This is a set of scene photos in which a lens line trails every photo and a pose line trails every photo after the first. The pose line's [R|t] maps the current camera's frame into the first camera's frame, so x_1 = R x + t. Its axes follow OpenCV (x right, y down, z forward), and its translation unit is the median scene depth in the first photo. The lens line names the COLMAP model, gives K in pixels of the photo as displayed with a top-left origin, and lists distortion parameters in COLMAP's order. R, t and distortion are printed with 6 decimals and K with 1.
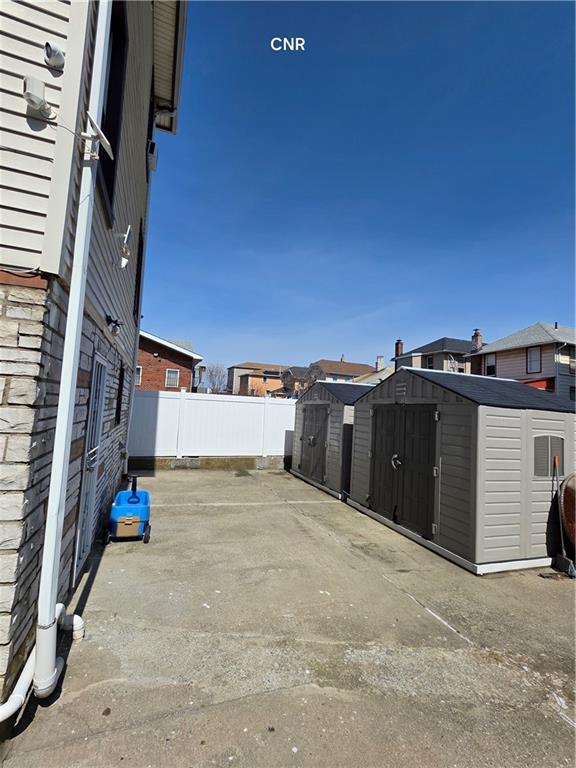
lens RADIAL K [[353.2, 0, 288.0], [0, 353.2, 384.0], [0, 0, 1]] dist [0.000985, 0.000232]
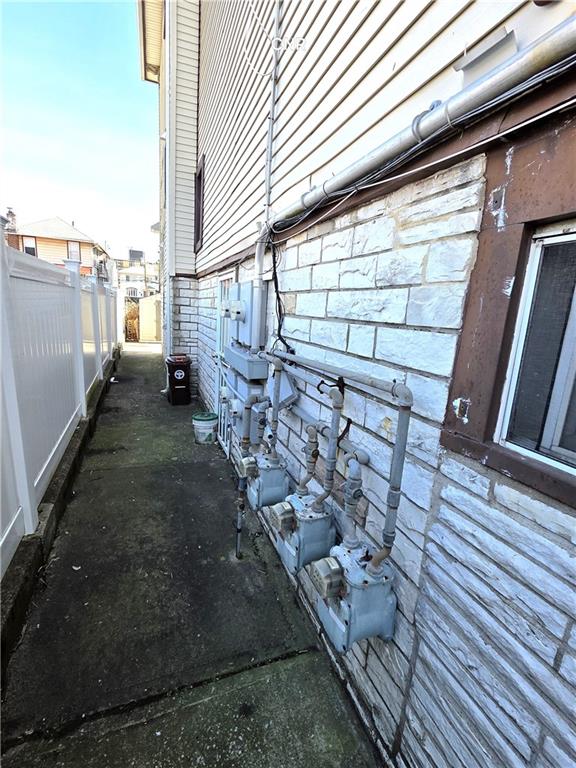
lens RADIAL K [[353.2, 0, 288.0], [0, 353.2, 384.0], [0, 0, 1]] dist [0.000985, 0.000232]
pose [[-0.004337, -0.259793, 0.965655, -0.657480], [-0.133896, 0.957119, 0.256896, -0.033868], [-0.990986, -0.128183, -0.038936, 0.153954]]
